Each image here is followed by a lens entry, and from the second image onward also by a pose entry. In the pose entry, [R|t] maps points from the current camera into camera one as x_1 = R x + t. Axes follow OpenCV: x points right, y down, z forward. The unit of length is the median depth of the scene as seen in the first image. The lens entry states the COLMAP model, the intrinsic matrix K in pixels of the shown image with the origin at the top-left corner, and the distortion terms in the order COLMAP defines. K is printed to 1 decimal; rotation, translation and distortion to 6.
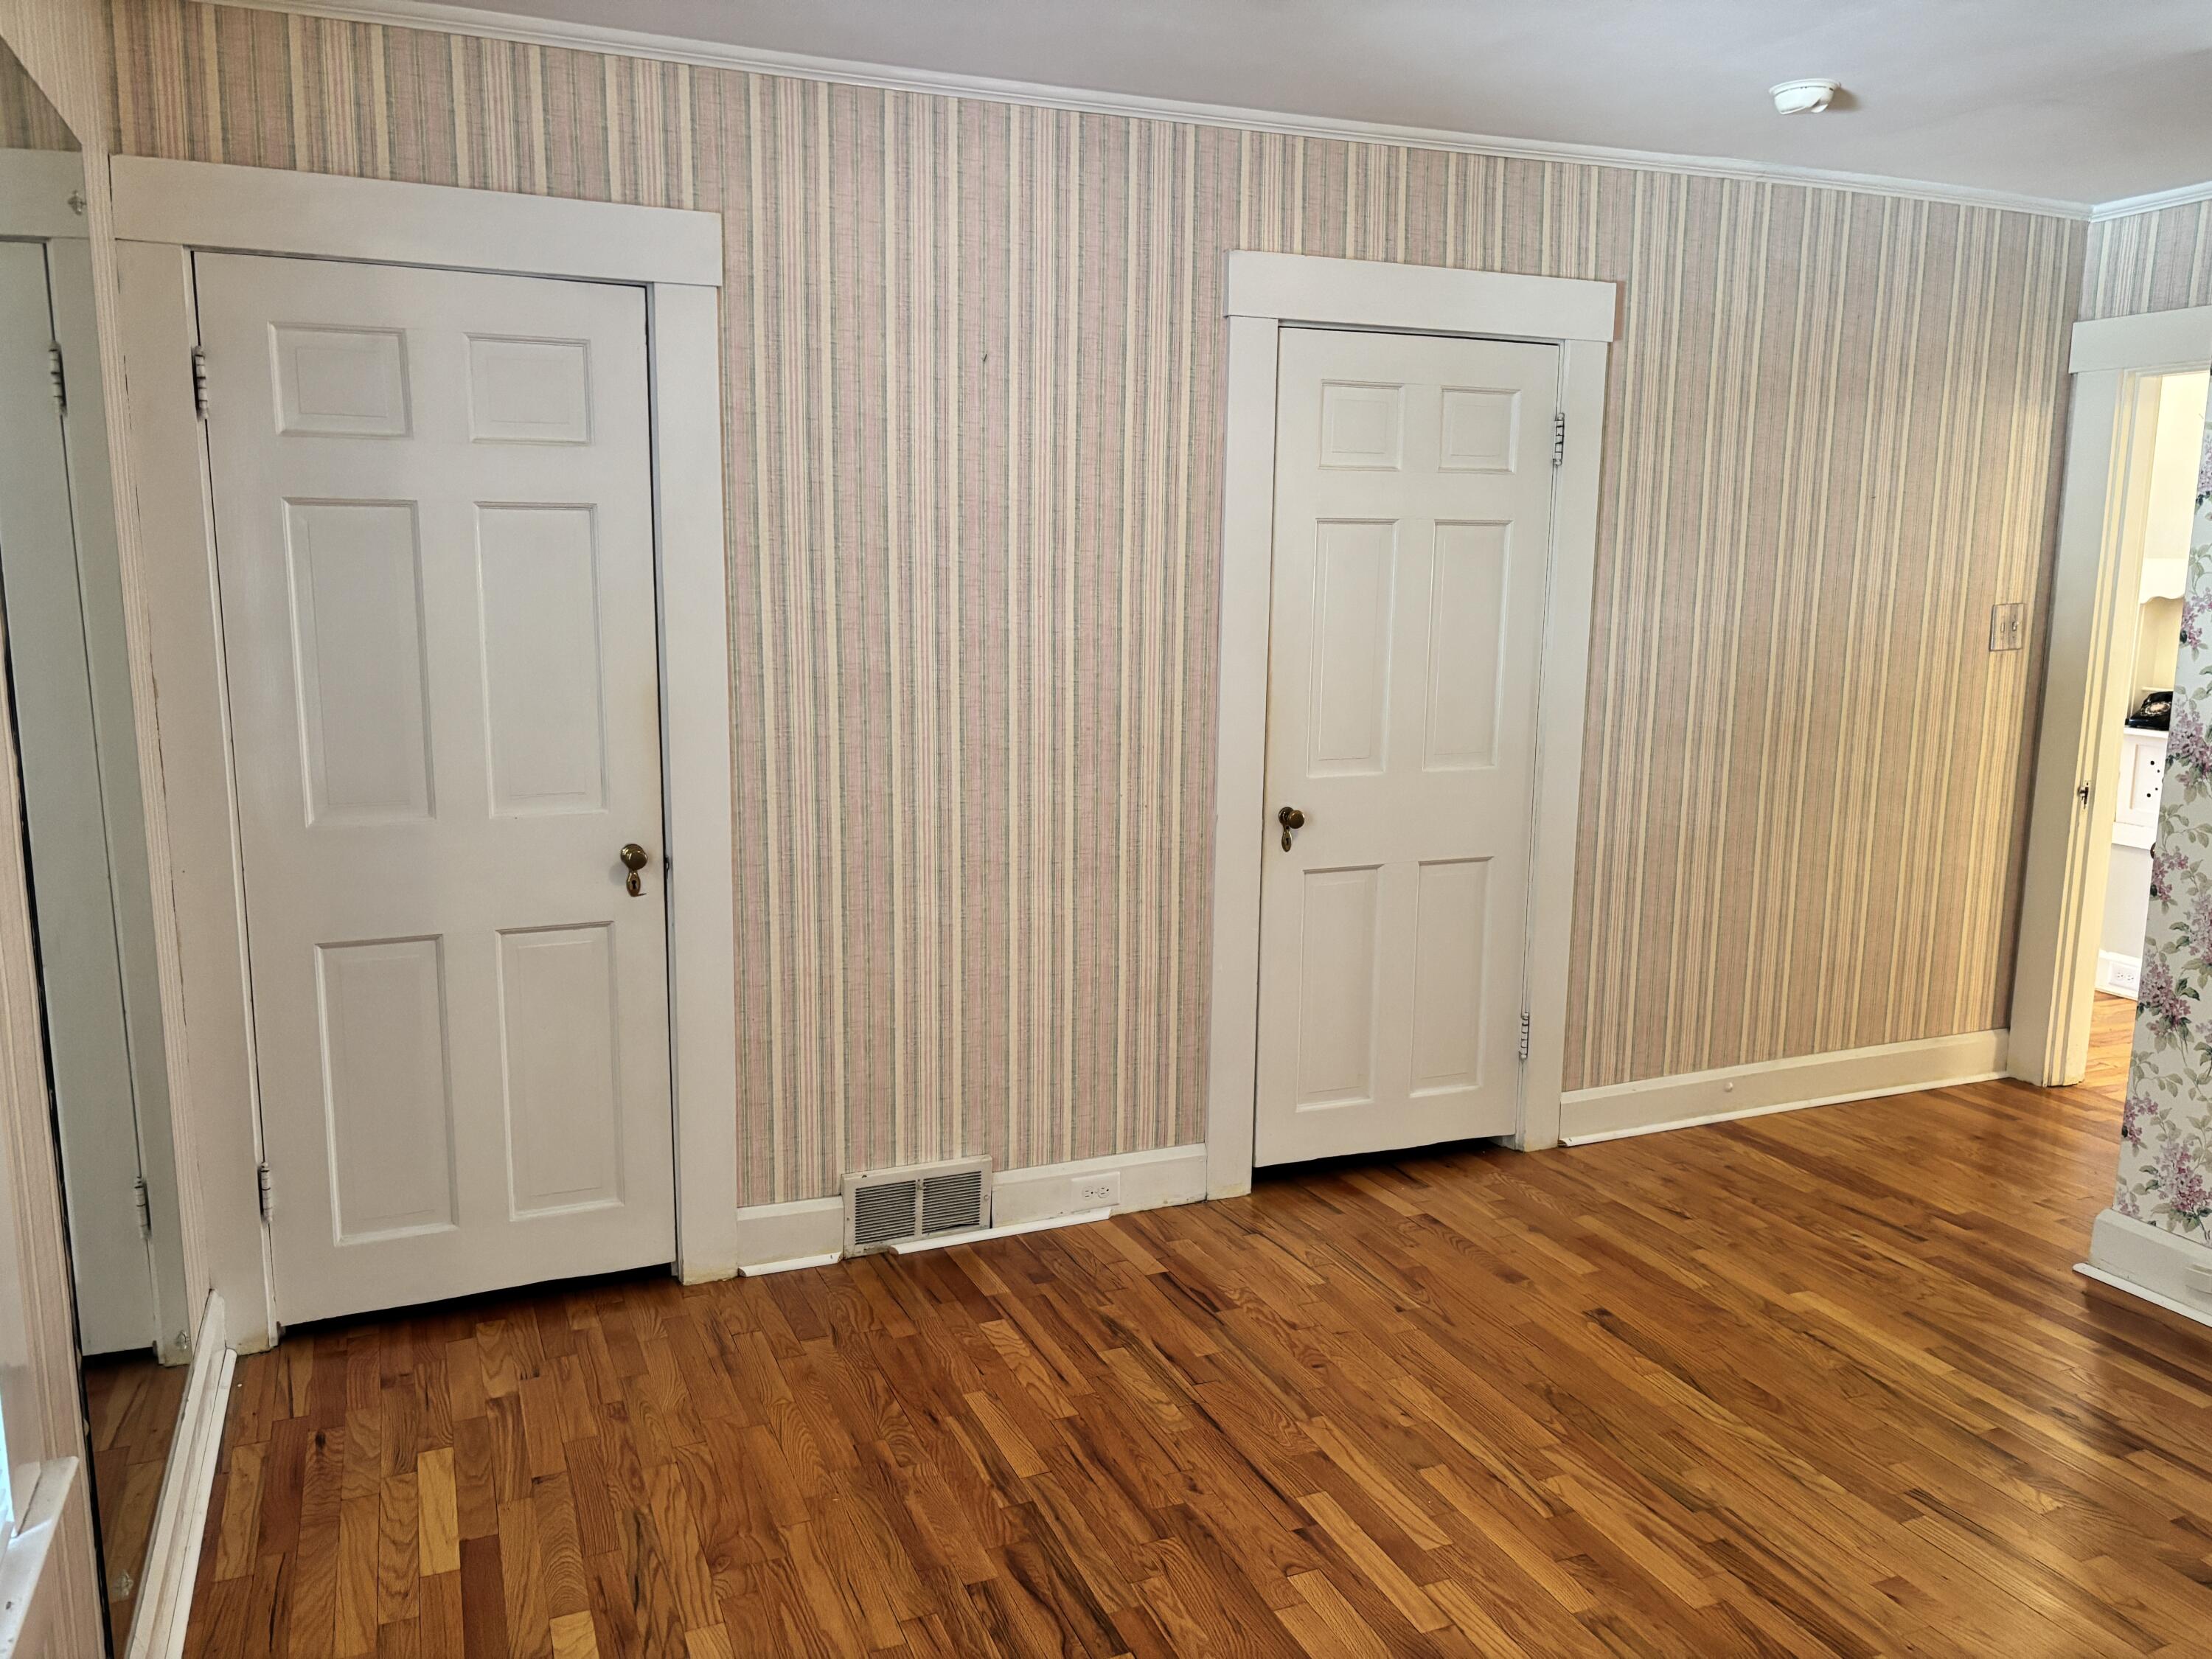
lens RADIAL K [[1681.2, 0, 1103.2], [0, 1681.2, 830.8], [0, 0, 1]] dist [0.056044, -0.070454]
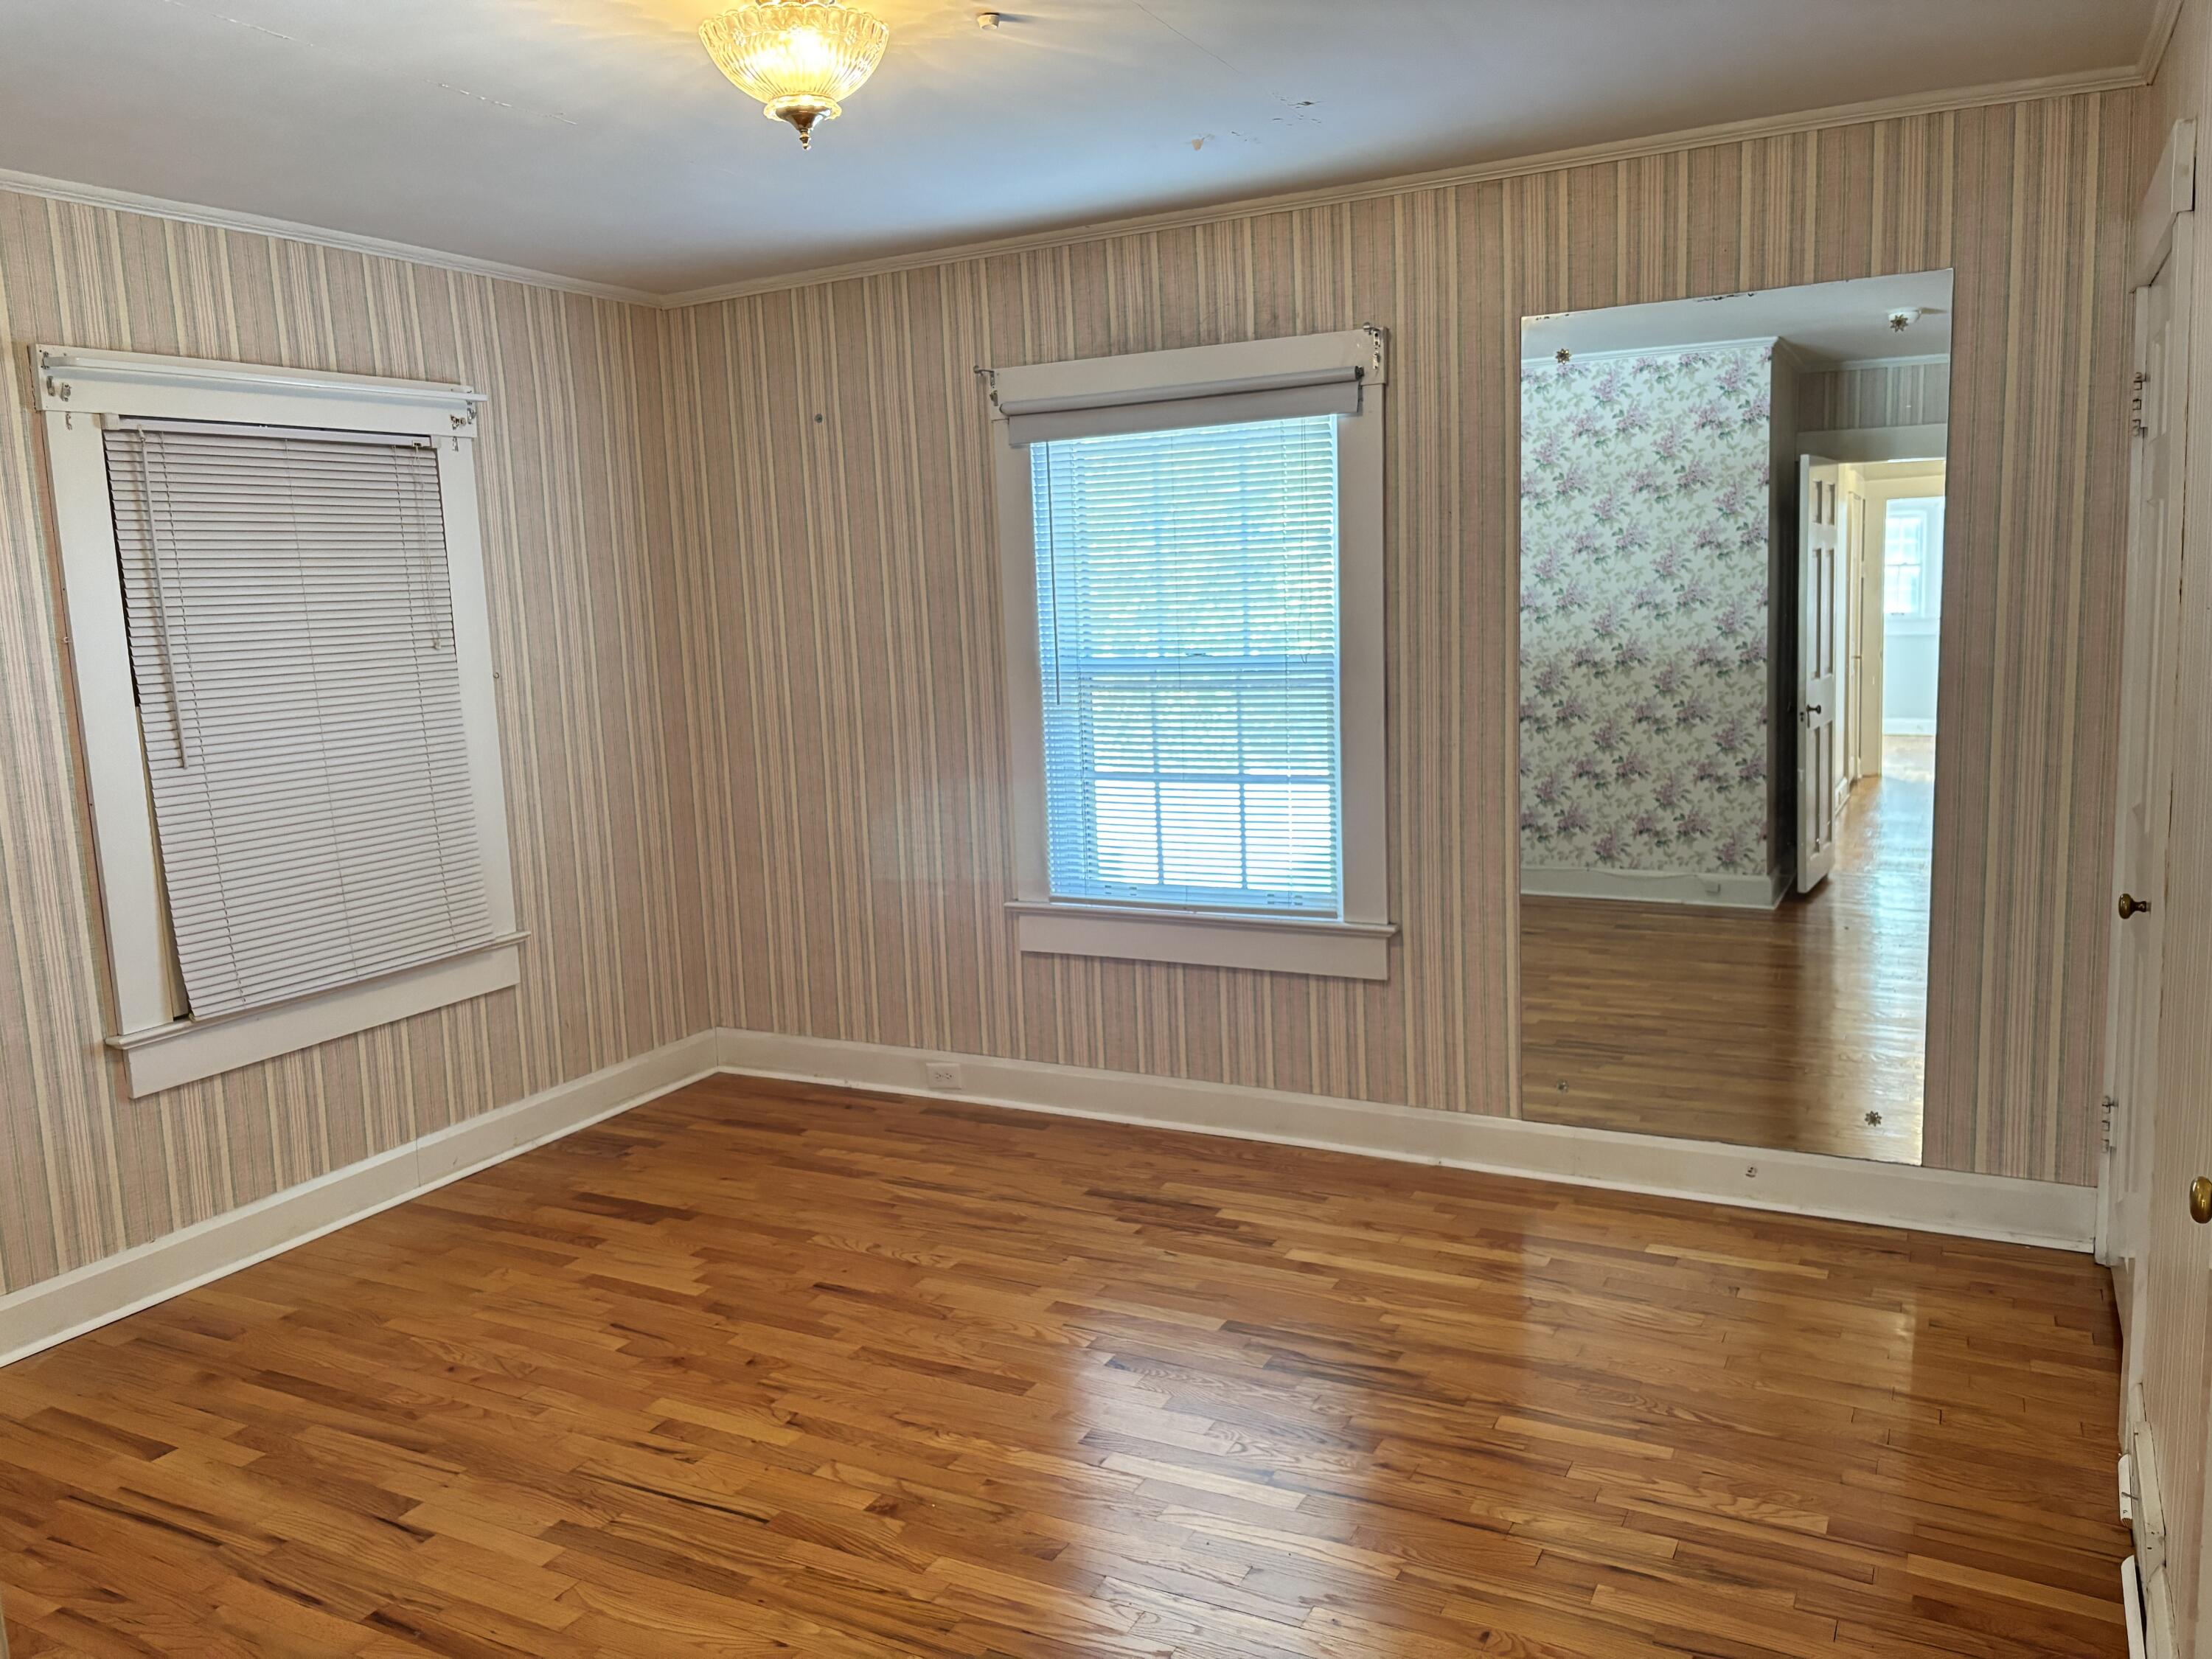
lens RADIAL K [[1681.2, 0, 1103.2], [0, 1681.2, 830.8], [0, 0, 1]] dist [0.056044, -0.070454]
pose [[-0.776306, 0.111502, -0.620416, 0.799924], [-0.073165, 0.961640, 0.264377, -0.255987], [0.626096, 0.250630, -0.738369, 1.572893]]
